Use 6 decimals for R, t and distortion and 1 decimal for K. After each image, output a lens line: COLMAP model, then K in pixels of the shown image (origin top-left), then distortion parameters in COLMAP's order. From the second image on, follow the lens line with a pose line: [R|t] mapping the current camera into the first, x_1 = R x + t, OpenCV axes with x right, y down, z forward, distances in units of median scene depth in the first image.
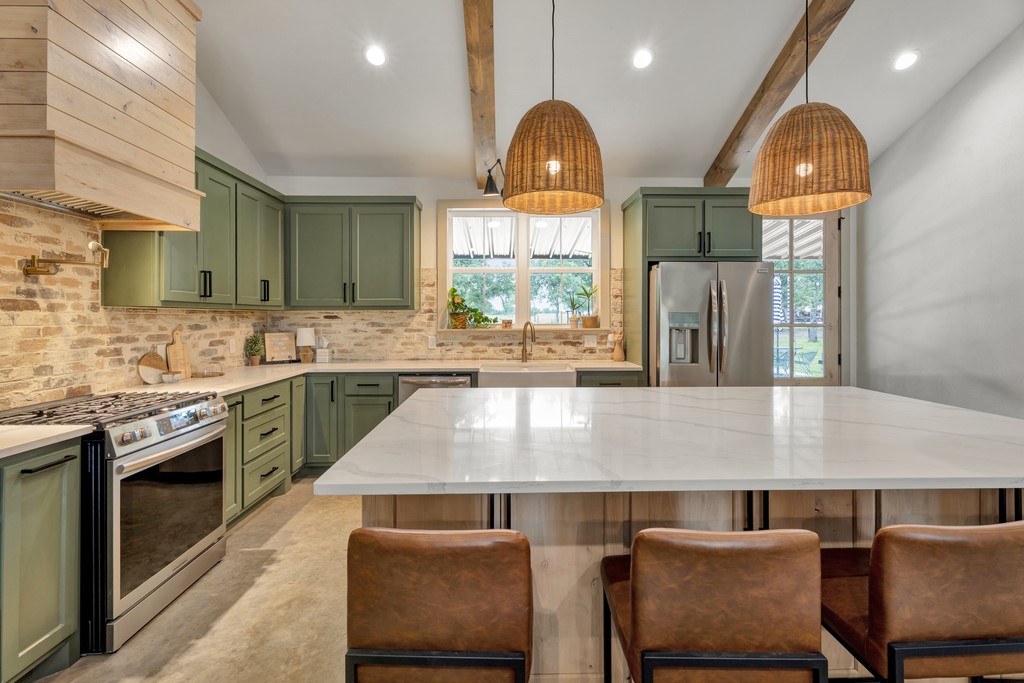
lens RADIAL K [[467.8, 0, 512.1], [0, 467.8, 317.3], [0, 0, 1]] dist [0.000422, 0.000554]
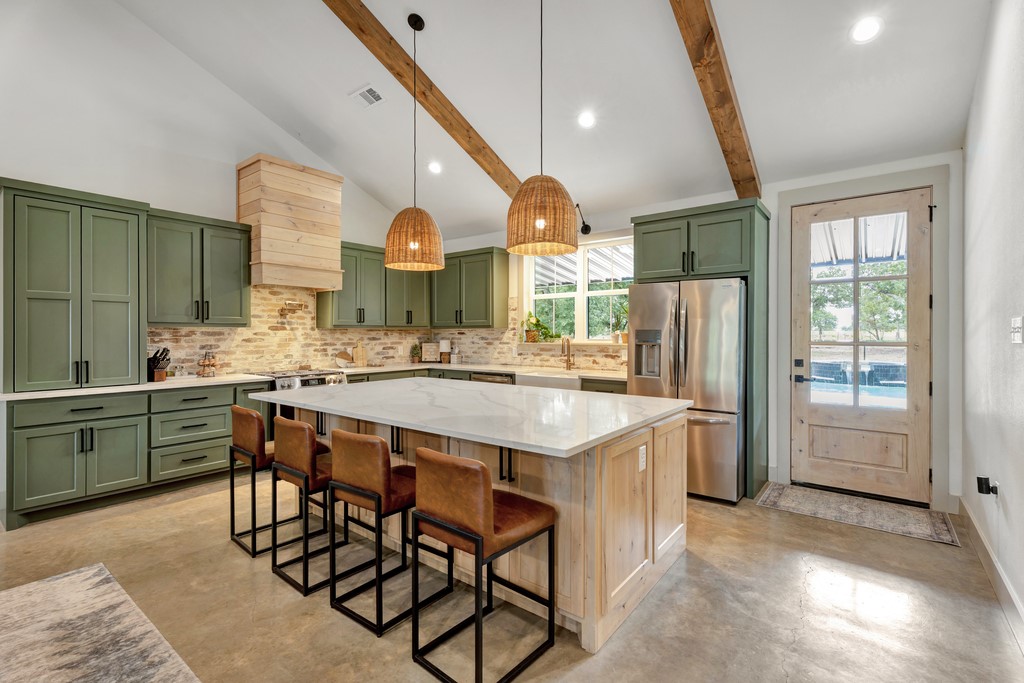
lens RADIAL K [[460.6, 0, 507.4], [0, 460.6, 335.1], [0, 0, 1]] dist [0.000675, 0.000642]
pose [[0.774476, 0.004112, -0.632590, 0.781691], [-0.001552, 0.999988, 0.004600, -0.002200], [0.632602, -0.002581, 0.774473, -0.046350]]
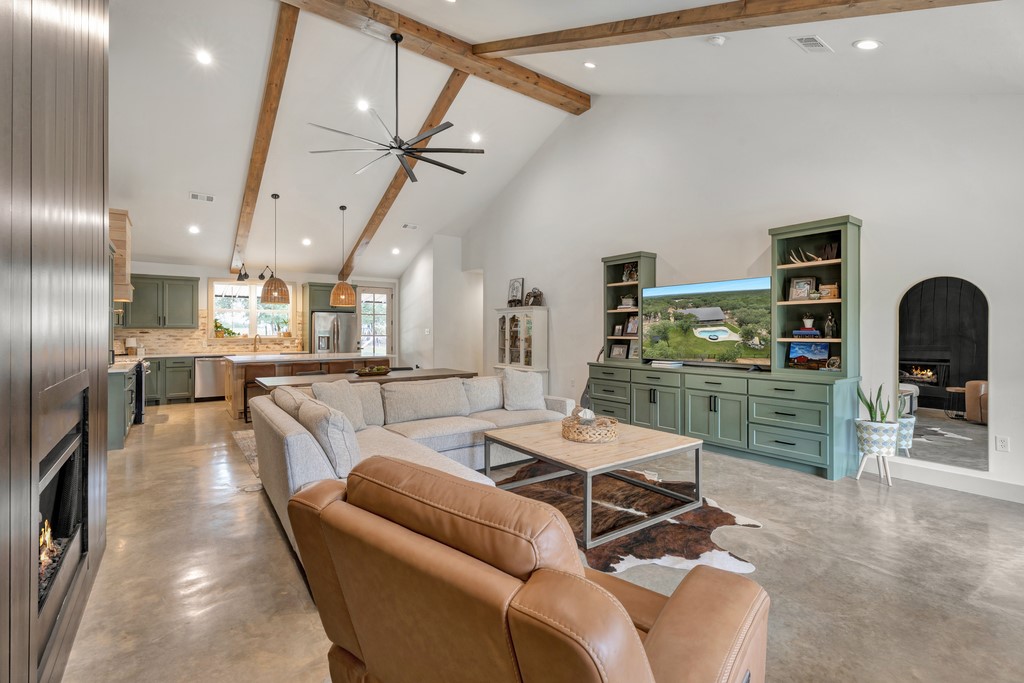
lens RADIAL K [[456.7, 0, 508.0], [0, 456.7, 333.7], [0, 0, 1]] dist [0.002740, 0.000009]
pose [[0.819239, -0.001140, 0.573452, -0.281032], [-0.001675, 0.999989, 0.004382, -0.007627], [-0.573450, -0.004550, 0.819228, -1.778405]]
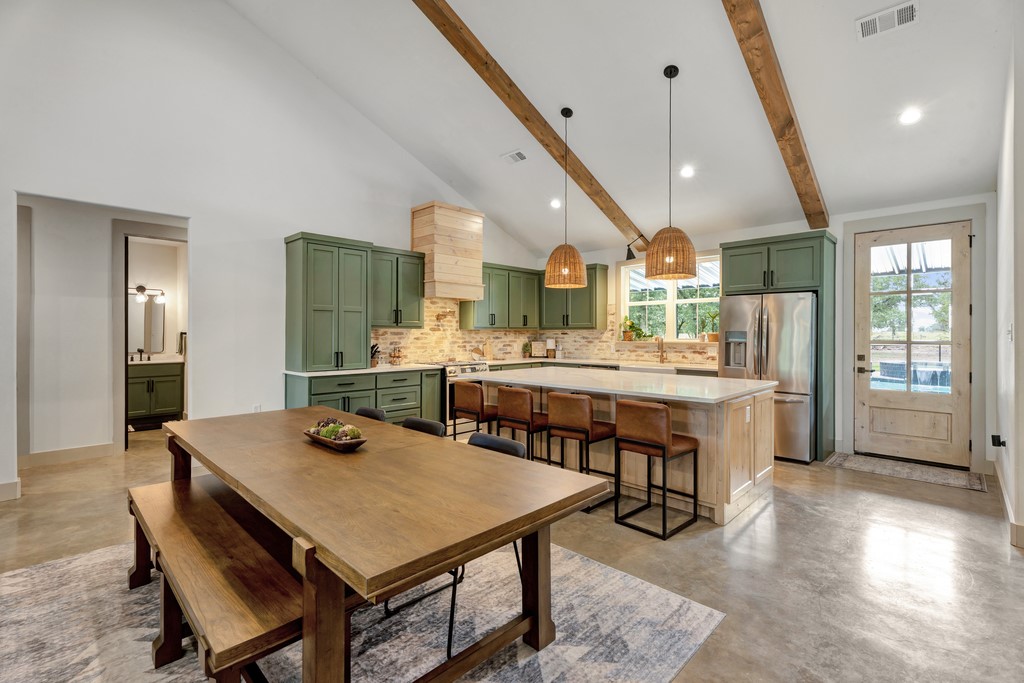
lens RADIAL K [[456.7, 0, 508.0], [0, 456.7, 333.7], [0, 0, 1]] dist [0.002740, 0.000009]
pose [[0.703921, 0.003408, -0.710270, 0.853943], [-0.003211, 0.999994, 0.001615, -0.002788], [0.710271, 0.001144, 0.703927, -0.472305]]
